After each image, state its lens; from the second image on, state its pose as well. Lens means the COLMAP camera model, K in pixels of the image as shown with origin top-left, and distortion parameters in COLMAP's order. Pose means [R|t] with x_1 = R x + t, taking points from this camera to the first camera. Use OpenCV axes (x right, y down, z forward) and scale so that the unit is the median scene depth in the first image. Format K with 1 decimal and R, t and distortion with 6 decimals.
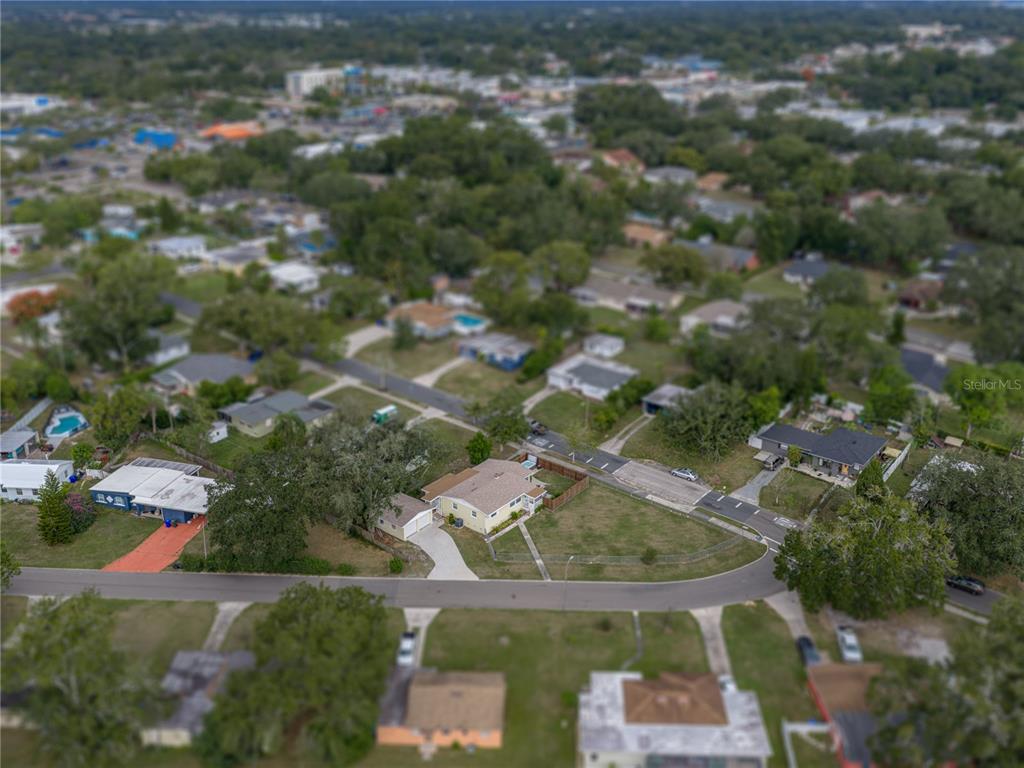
lens RADIAL K [[957.3, 0, 512.6], [0, 957.3, 368.2], [0, 0, 1]] dist [0.016650, -0.016253]
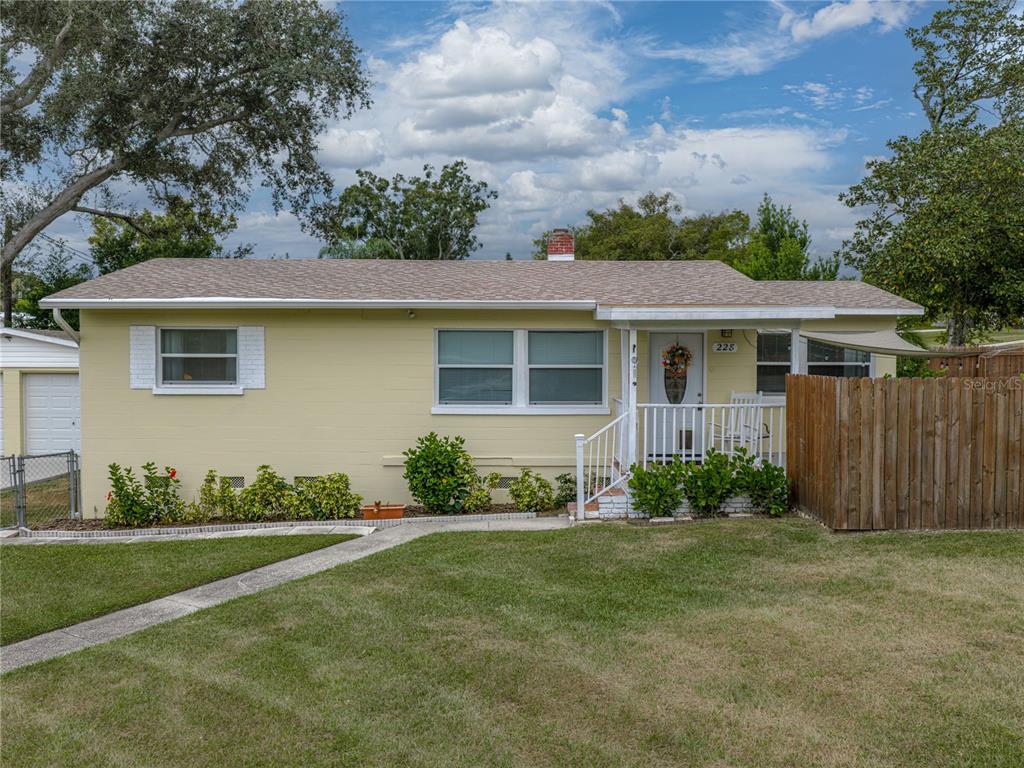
lens RADIAL K [[961.0, 0, 512.0], [0, 961.0, 384.0], [0, 0, 1]] dist [-0.003116, -0.001469]
pose [[0.628689, 0.036749, -0.776788, 0.074887], [-0.285254, 0.940153, -0.186392, 0.139169], [0.723451, 0.338765, 0.601546, 0.809154]]
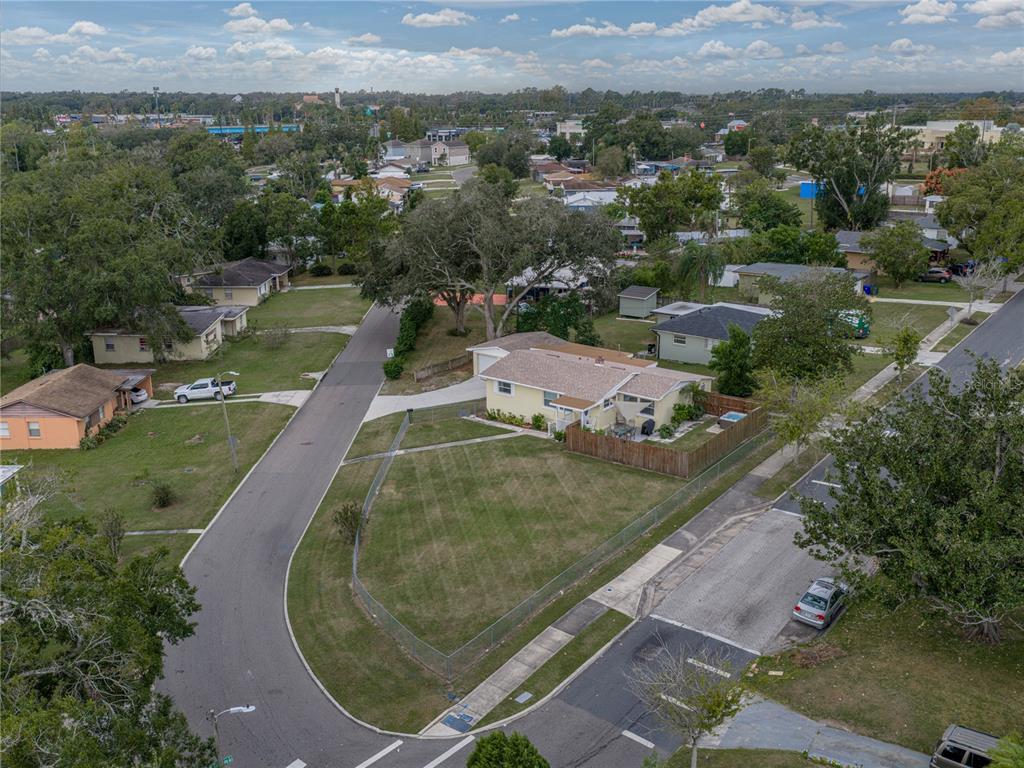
lens RADIAL K [[957.3, 0, 512.6], [0, 957.3, 368.2], [0, 0, 1]] dist [0.016650, -0.016253]
pose [[0.008564, 0.279032, -0.960244, 0.427453], [-0.354352, 0.898810, 0.258020, -0.002032], [0.935073, 0.338055, 0.106573, 0.792817]]
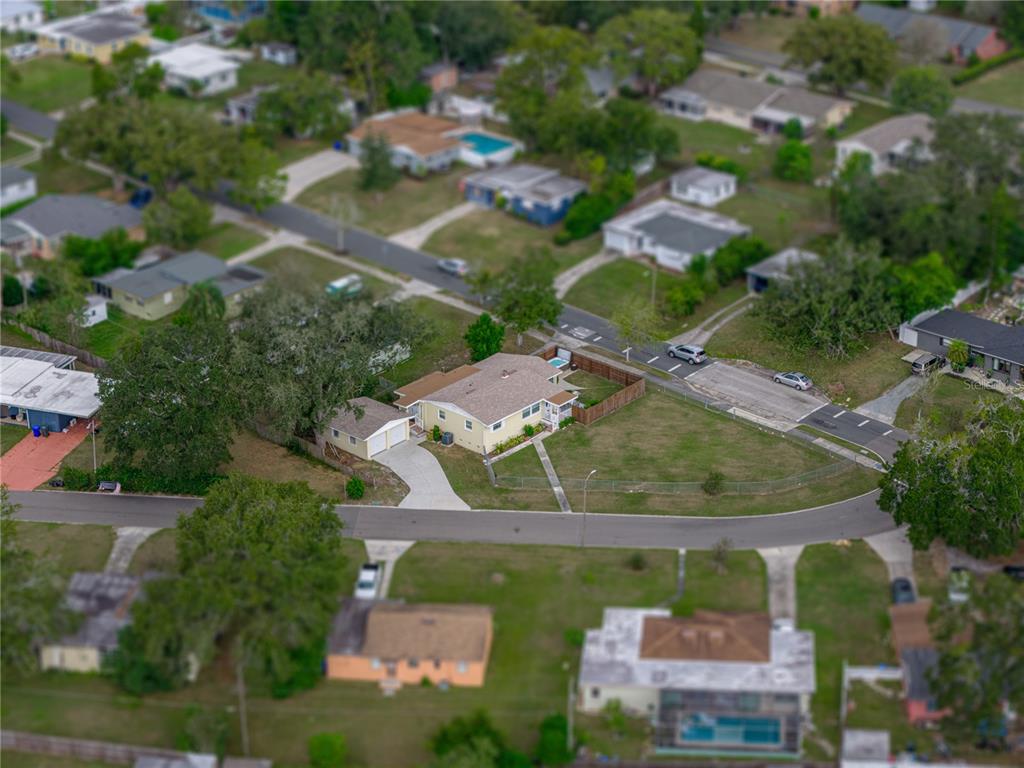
lens RADIAL K [[2192.5, 0, 515.9], [0, 2192.5, 381.6], [0, 0, 1]] dist [-0.304318, 1.895538]
pose [[0.998165, 0.015383, -0.058562, 0.072170], [-0.011854, 0.998119, 0.060146, 0.021599], [0.059377, -0.059341, 0.996470, -0.480190]]
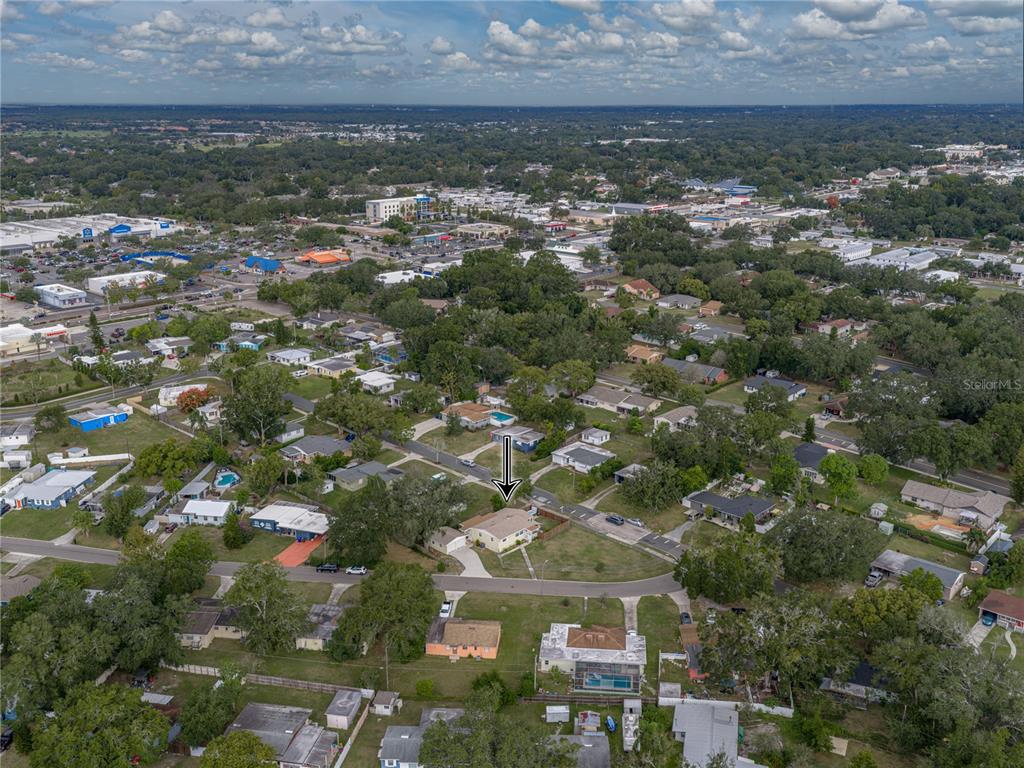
lens RADIAL K [[957.3, 0, 512.6], [0, 957.3, 368.2], [0, 0, 1]] dist [0.016650, -0.016253]
pose [[0.997797, 0.019975, -0.063257, 0.073323], [-0.026306, 0.994549, -0.100895, 0.025785], [0.060897, 0.102337, 0.992884, -0.491054]]
